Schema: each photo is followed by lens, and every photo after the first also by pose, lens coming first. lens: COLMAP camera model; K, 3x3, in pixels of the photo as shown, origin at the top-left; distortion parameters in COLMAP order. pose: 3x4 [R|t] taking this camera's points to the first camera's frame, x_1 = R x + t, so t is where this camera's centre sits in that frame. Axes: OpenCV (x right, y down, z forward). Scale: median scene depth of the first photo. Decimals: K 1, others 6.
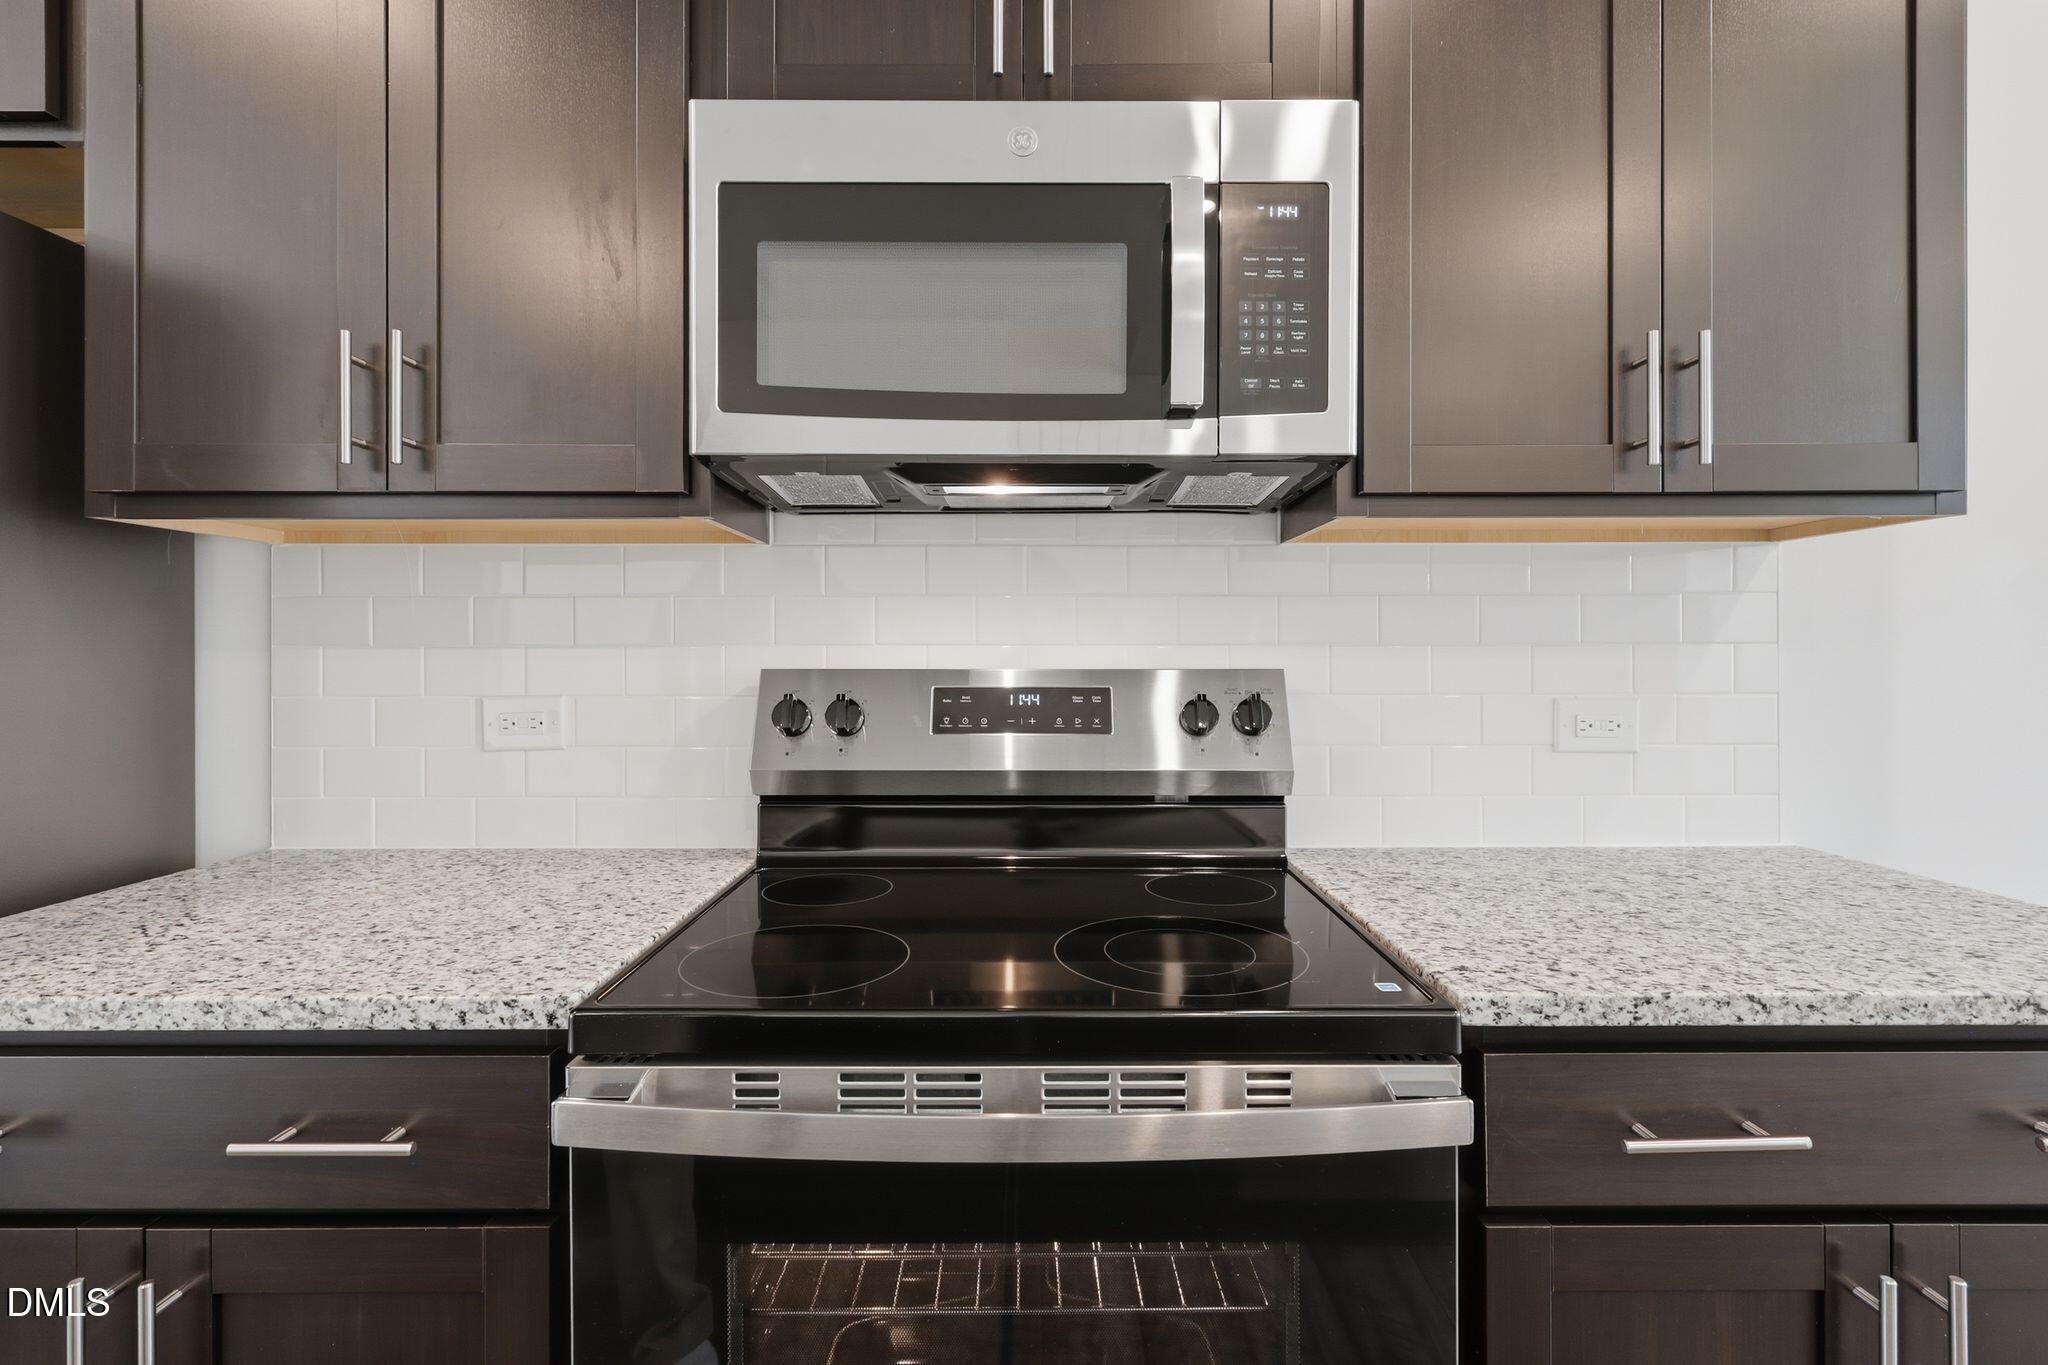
lens RADIAL K [[967.8, 0, 1008.7], [0, 967.8, 647.7], [0, 0, 1]] dist [-0.002879, 0.002632]
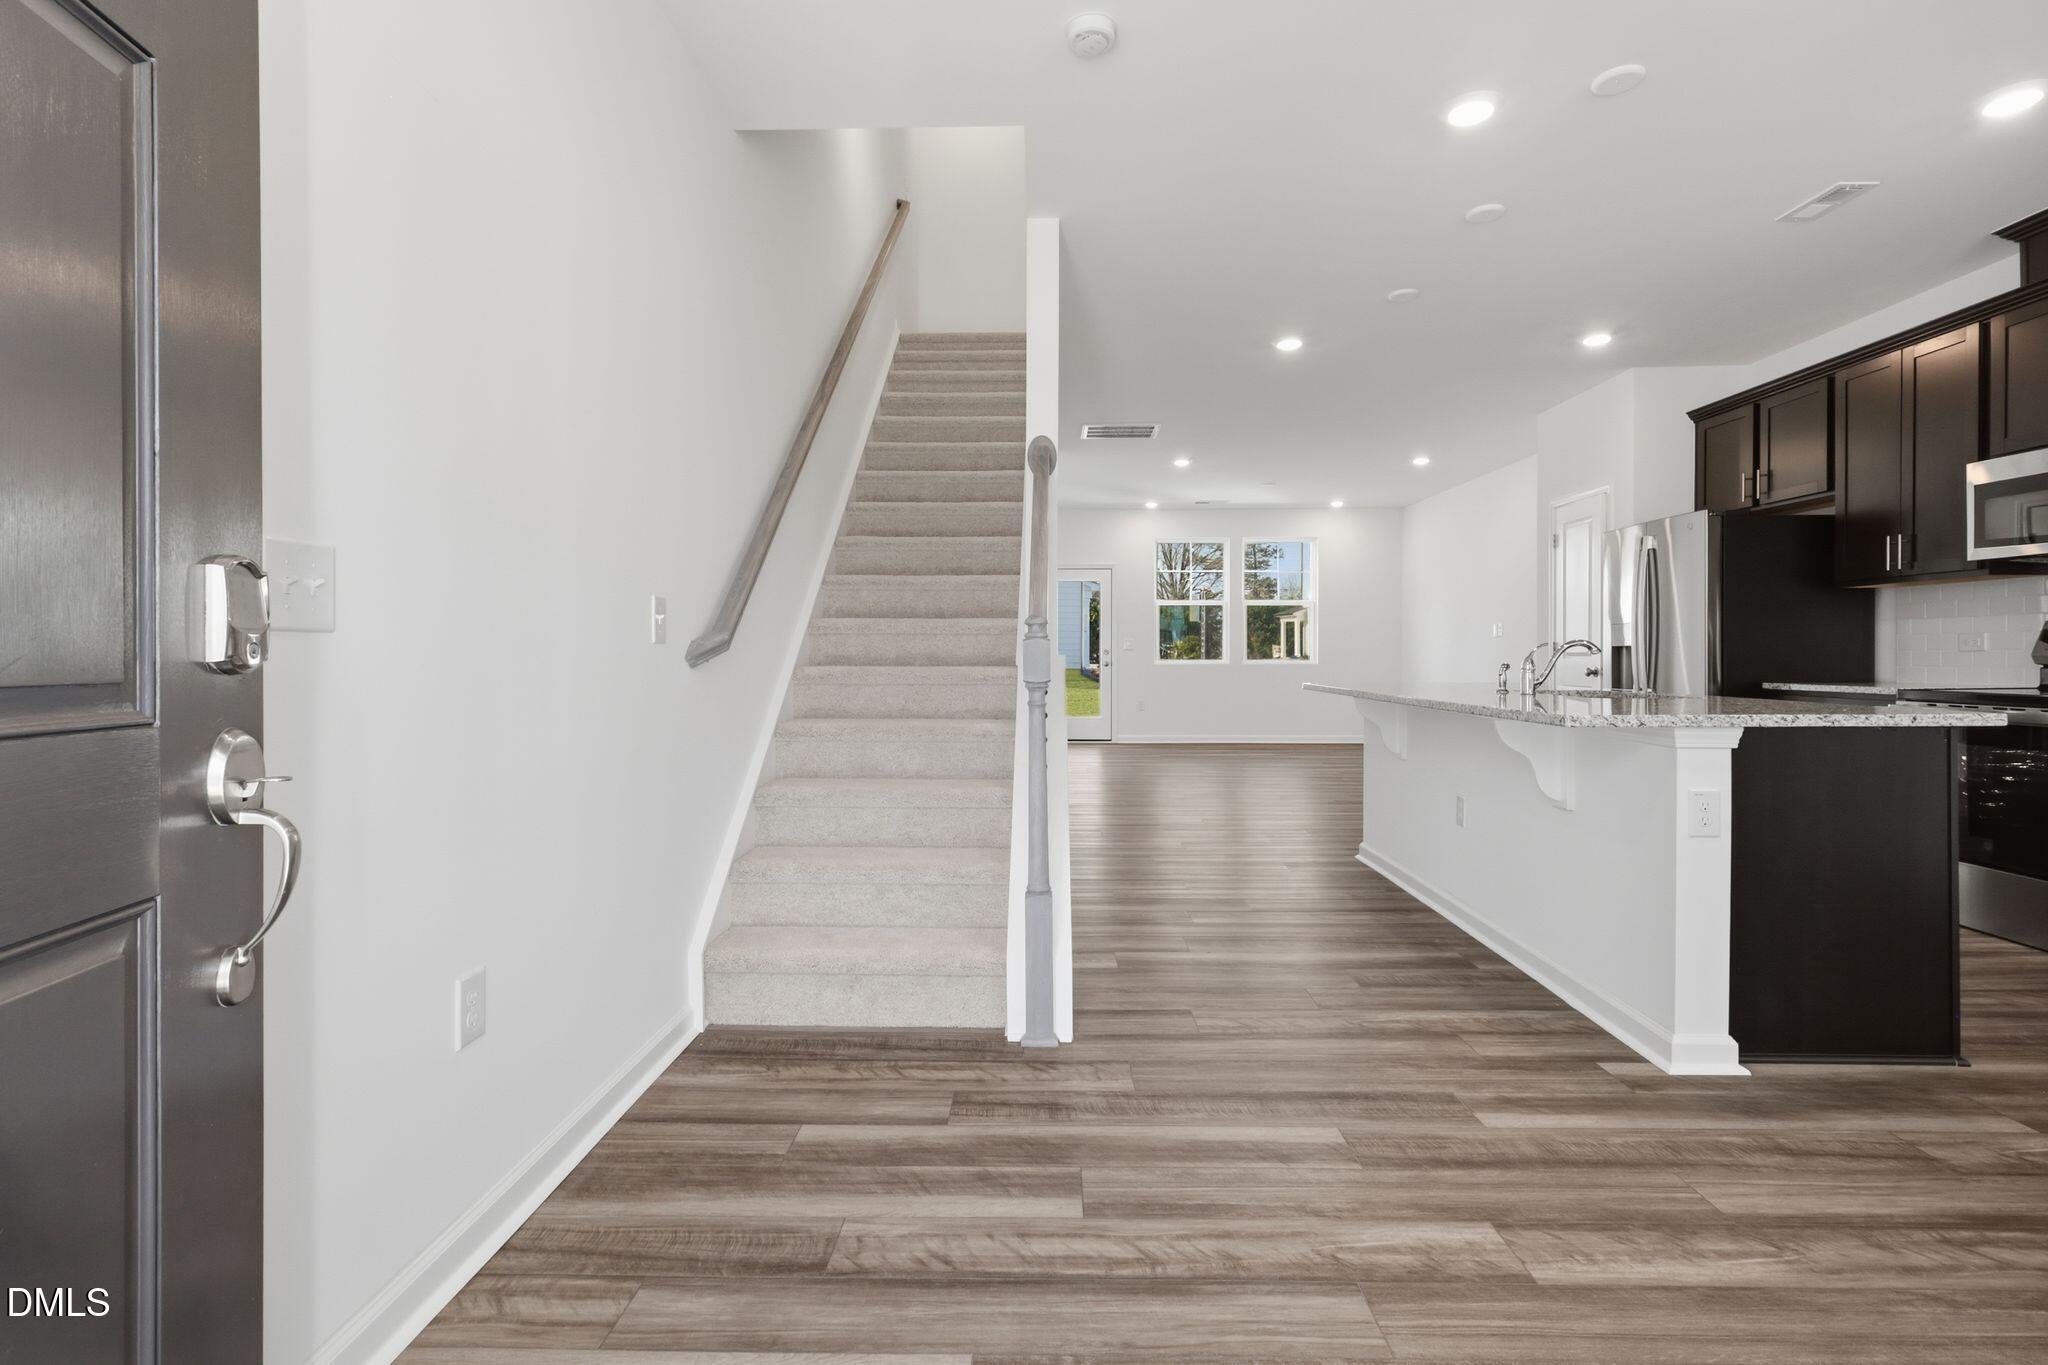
lens RADIAL K [[967.8, 0, 1019.4], [0, 967.8, 658.8], [0, 0, 1]] dist [-0.002879, 0.002632]
pose [[-0.026263, 0.004403, -0.999645, 3.405381], [0.010167, 0.999940, 0.004137, 0.116561], [0.999603, -0.010055, -0.026306, -2.472664]]
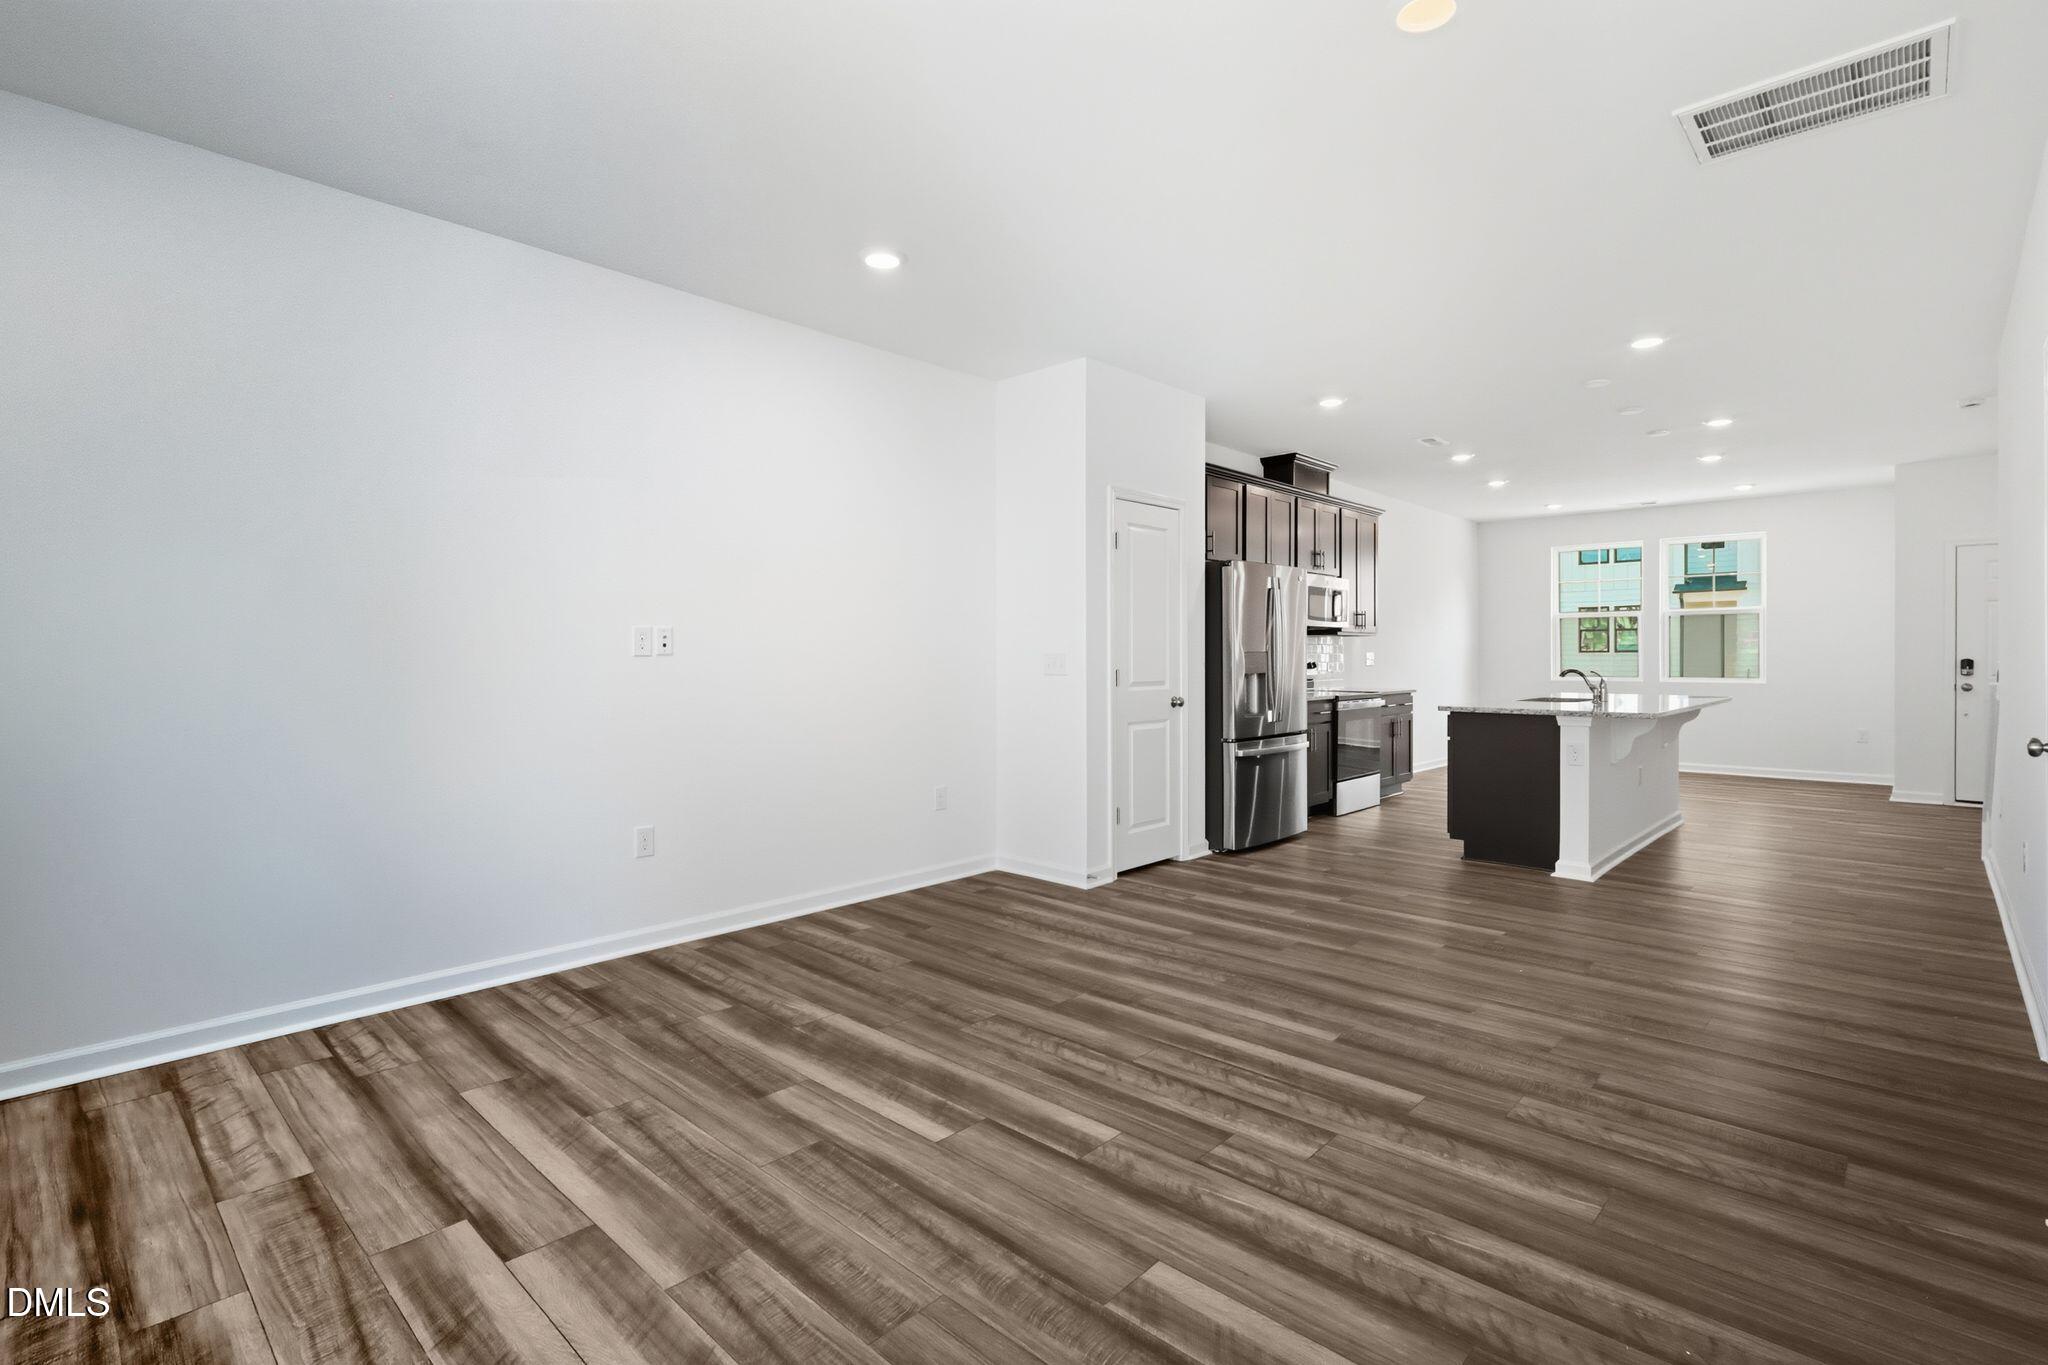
lens RADIAL K [[967.8, 0, 1036.2], [0, 967.8, 647.5], [0, 0, 1]] dist [-0.002879, 0.002632]
pose [[0.683737, 0.005330, 0.729709, -6.433741], [-0.007642, 0.999971, -0.000144, -0.028100], [-0.729688, -0.005478, 0.683758, -2.207352]]
